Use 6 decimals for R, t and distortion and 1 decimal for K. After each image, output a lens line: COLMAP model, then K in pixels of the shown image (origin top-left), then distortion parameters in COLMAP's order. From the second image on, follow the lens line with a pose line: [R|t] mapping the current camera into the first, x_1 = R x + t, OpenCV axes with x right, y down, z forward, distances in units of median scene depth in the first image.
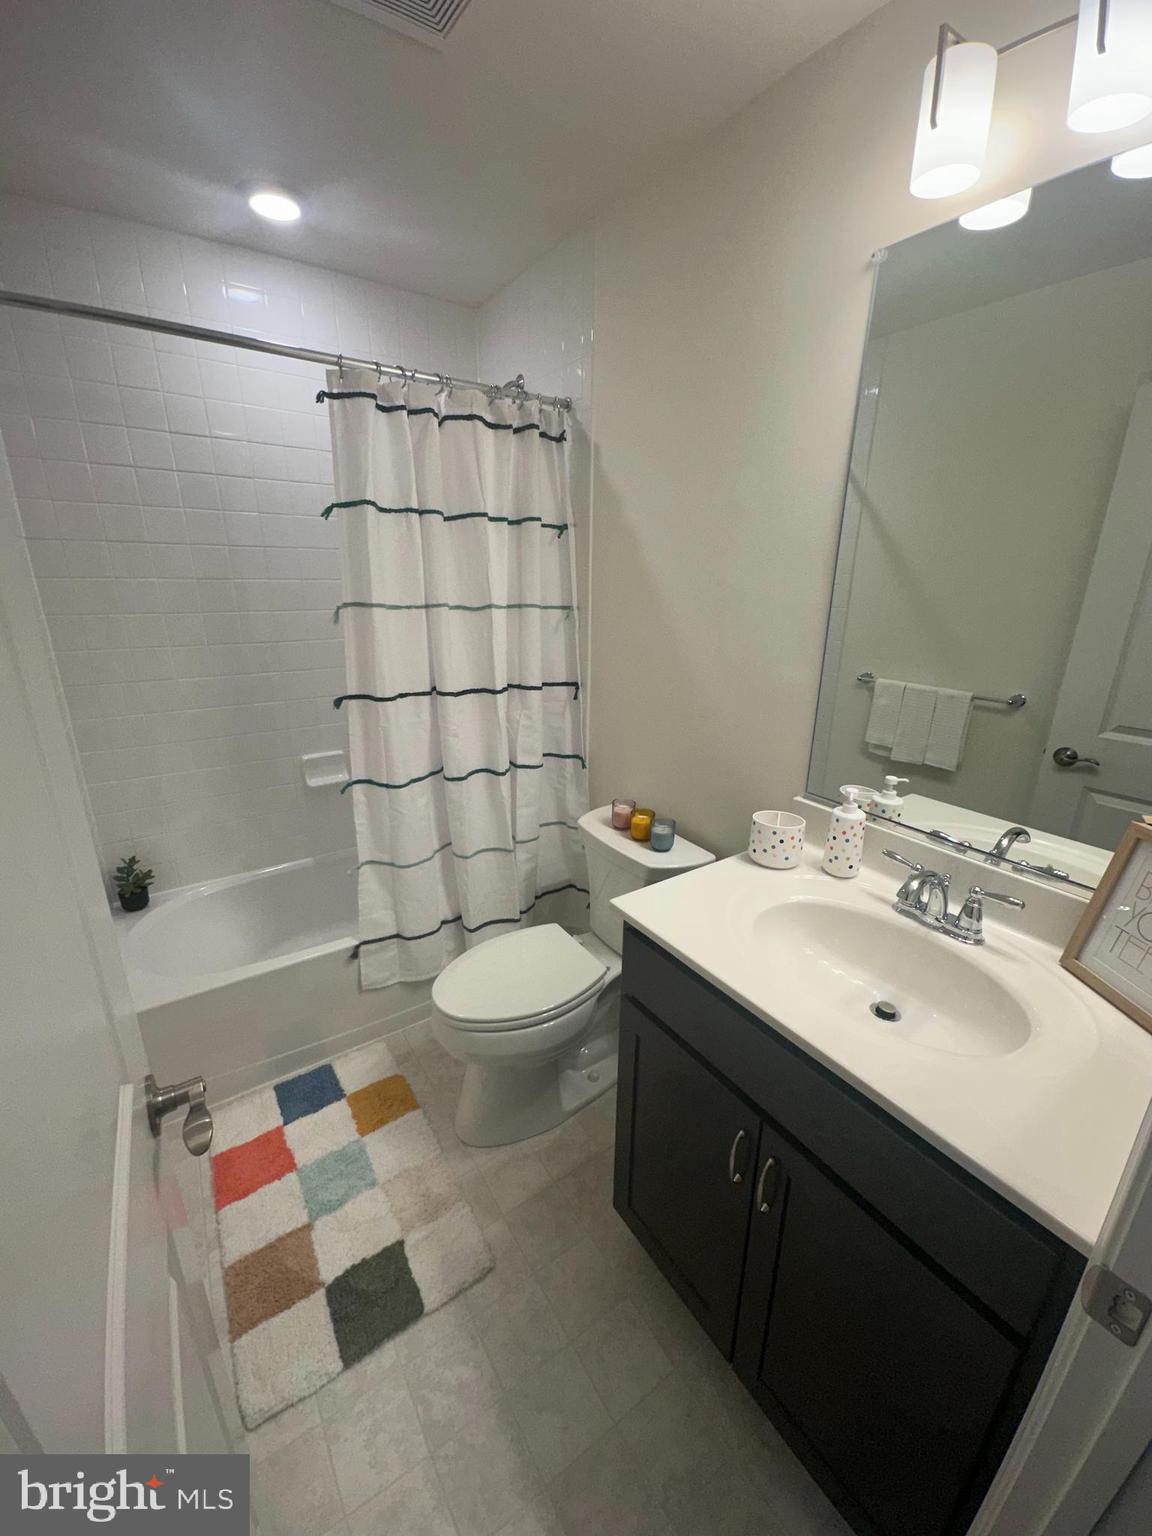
lens RADIAL K [[615.3, 0, 566.0], [0, 615.3, 770.8], [0, 0, 1]] dist [0.001701, 0.000255]
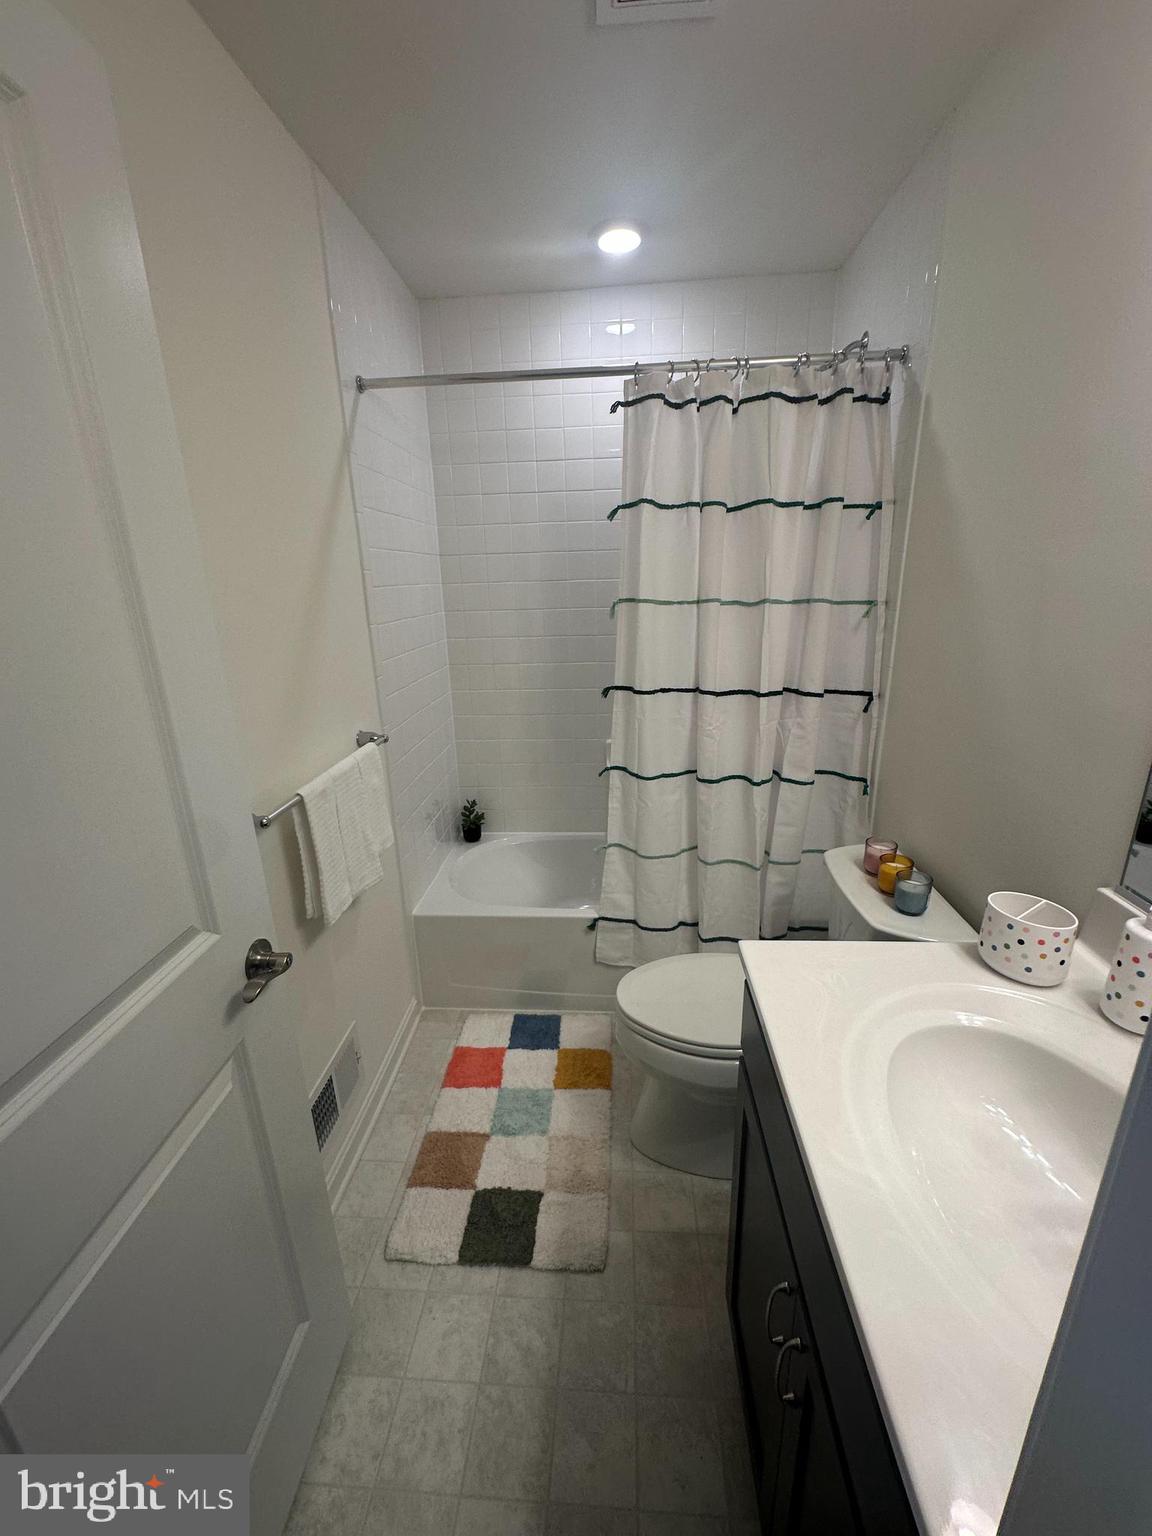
lens RADIAL K [[615.3, 0, 570.5], [0, 615.3, 770.7], [0, 0, 1]] dist [0.001701, 0.000255]
pose [[0.784784, 0.155944, -0.599829, 0.245756], [-0.156447, 0.986330, 0.051741, -0.020726], [0.599698, 0.053236, 0.798454, 0.110735]]
